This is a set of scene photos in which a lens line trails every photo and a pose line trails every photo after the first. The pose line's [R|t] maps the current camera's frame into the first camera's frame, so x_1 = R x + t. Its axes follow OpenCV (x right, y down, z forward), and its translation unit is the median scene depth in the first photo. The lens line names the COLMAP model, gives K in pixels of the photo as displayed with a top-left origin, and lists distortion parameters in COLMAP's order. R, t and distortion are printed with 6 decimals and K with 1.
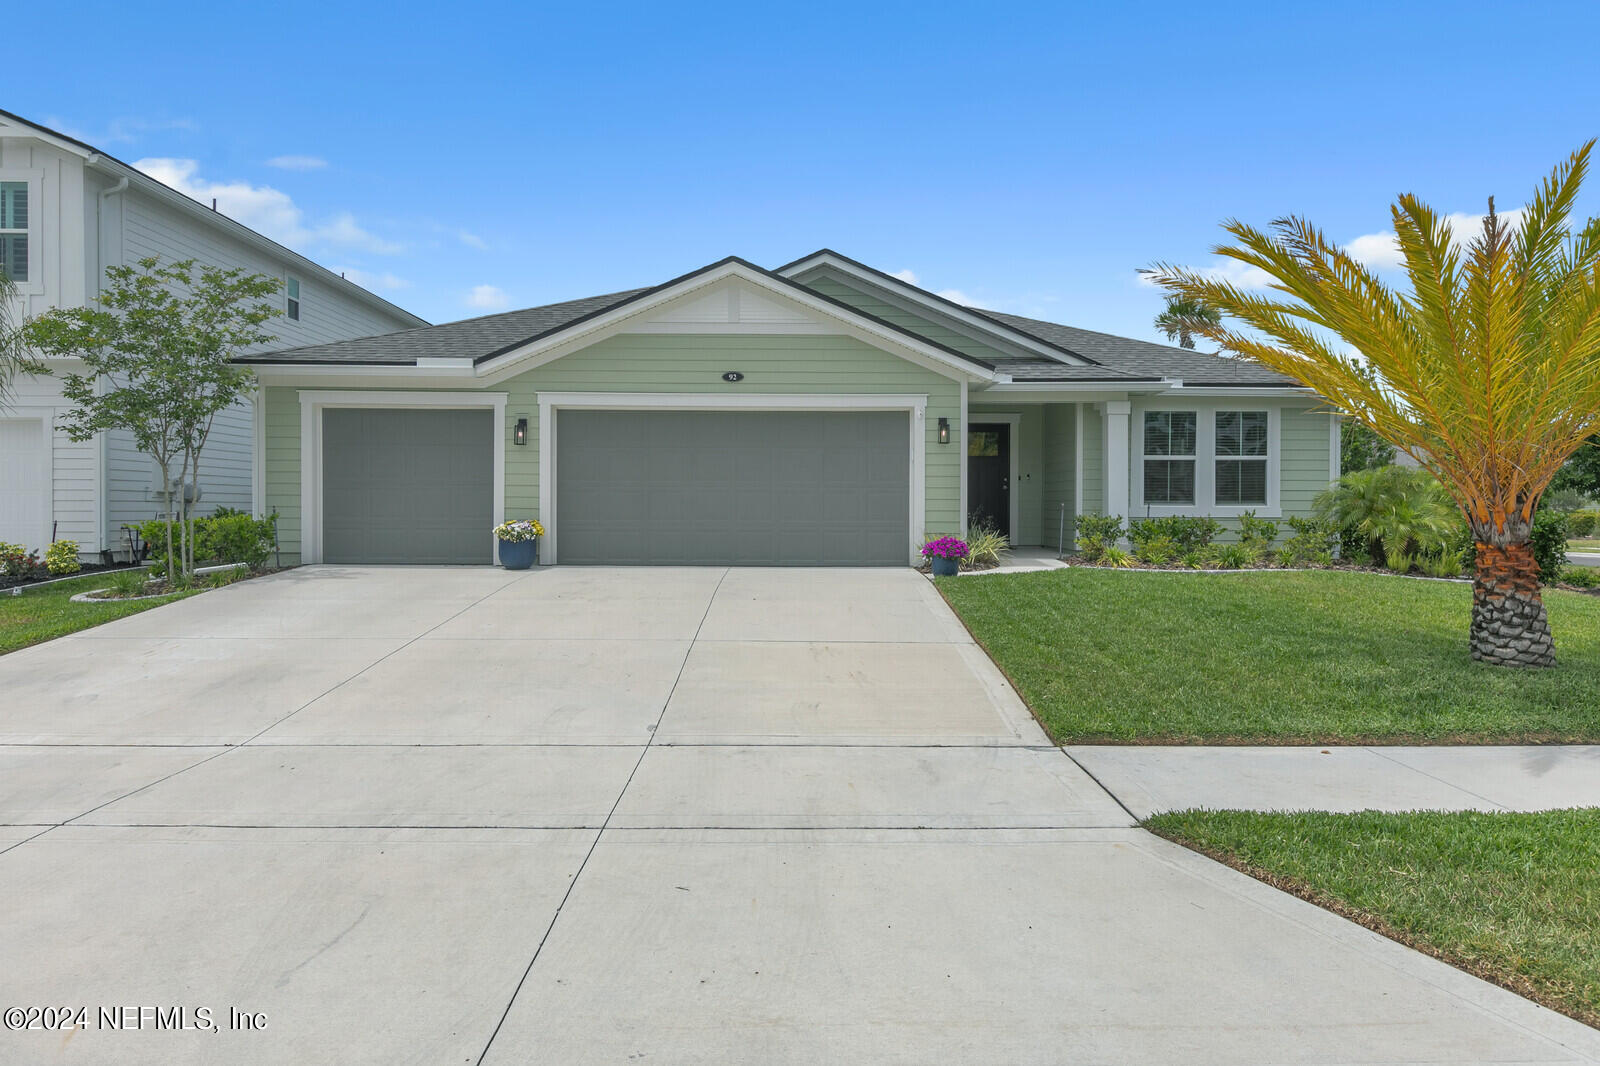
lens RADIAL K [[1037.9, 0, 803.1], [0, 1037.9, 528.7], [0, 0, 1]] dist [0.007852, 0.001923]
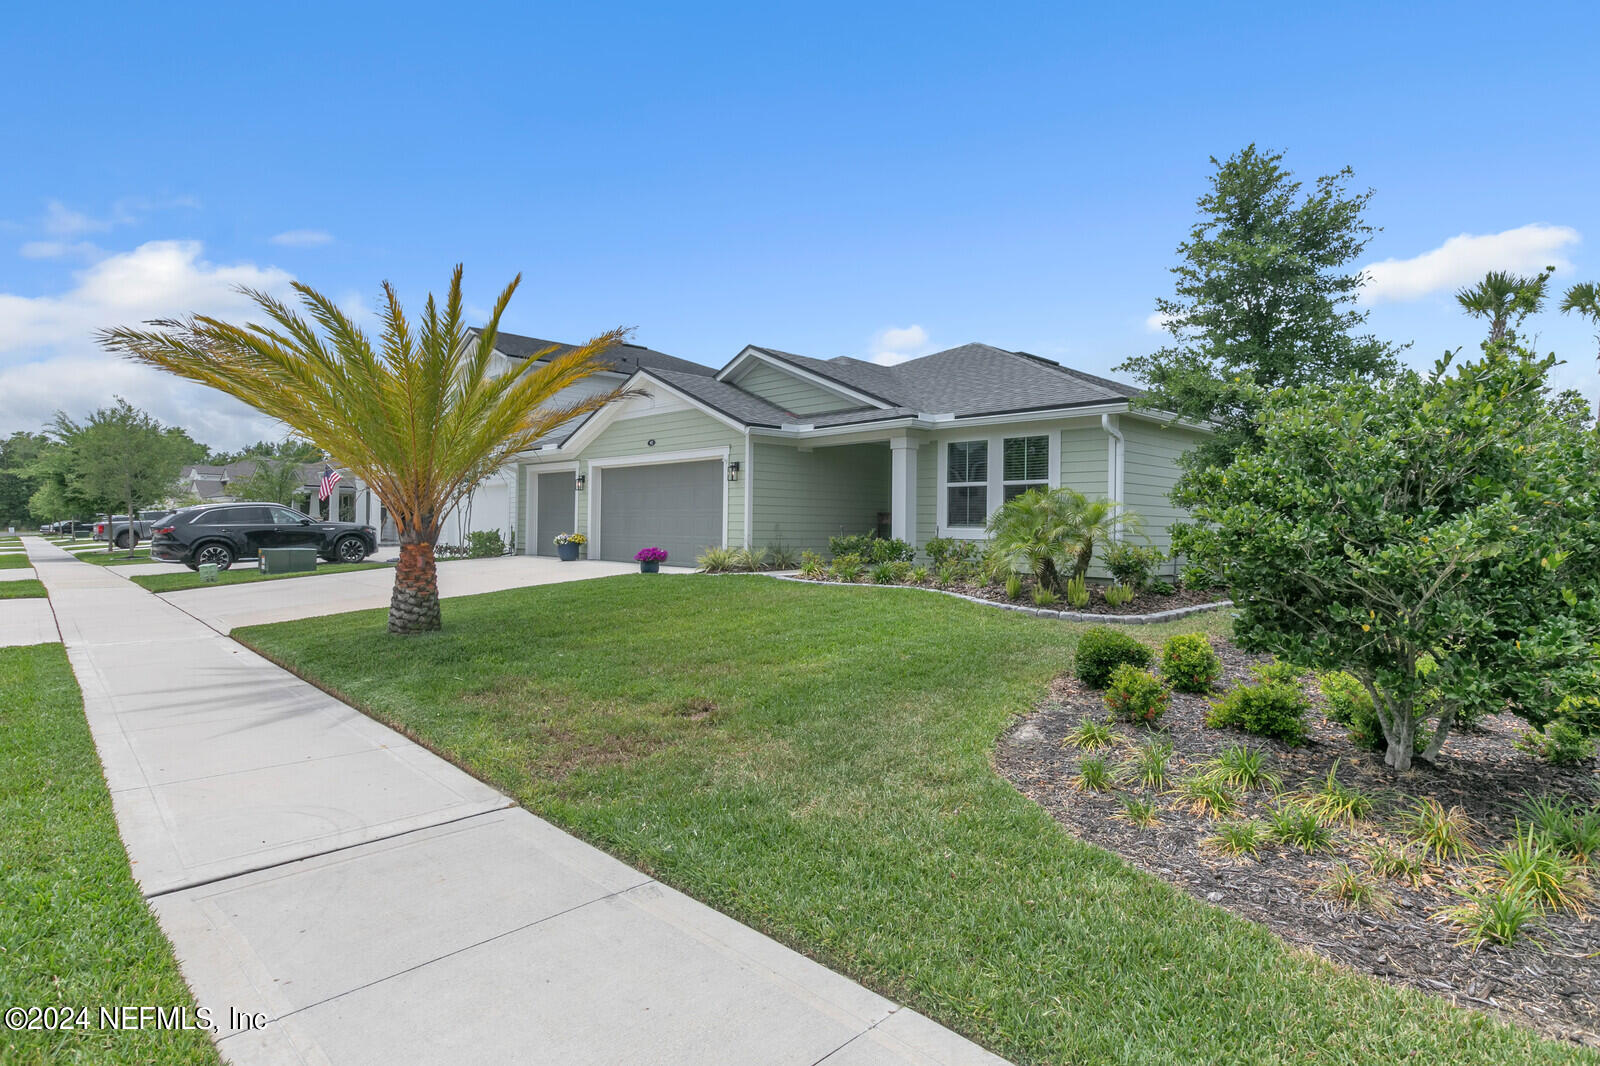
lens RADIAL K [[842.1, 0, 797.4], [0, 842.1, 534.0], [0, 0, 1]] dist [0.005371, 0.000717]
pose [[0.669460, 0.010608, -0.742772, 0.998749], [-0.028489, 0.999529, -0.011402, -0.002018], [0.742301, 0.028794, 0.669447, 0.318938]]
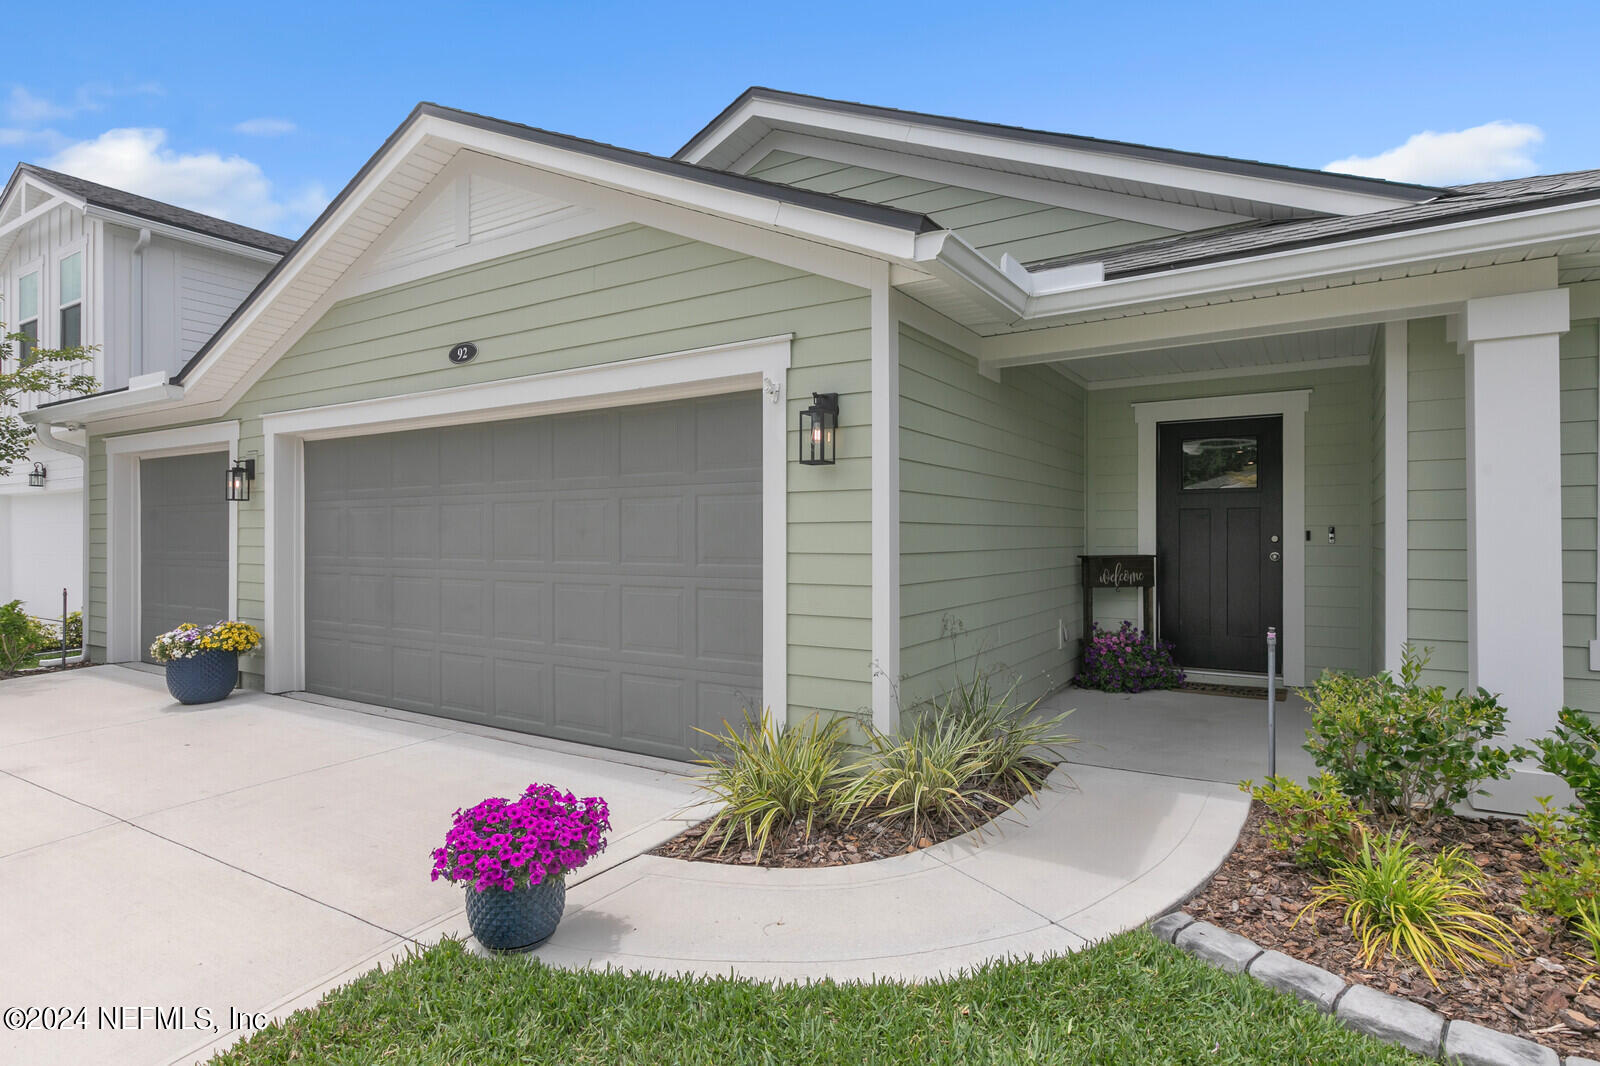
lens RADIAL K [[842.1, 0, 791.9], [0, 842.1, 542.4], [0, 0, 1]] dist [0.005371, 0.000717]
pose [[0.835620, -0.000364, -0.549307, 0.282958], [-0.007361, 0.999903, -0.011860, -0.050733], [0.549258, 0.013954, 0.835536, 0.738353]]
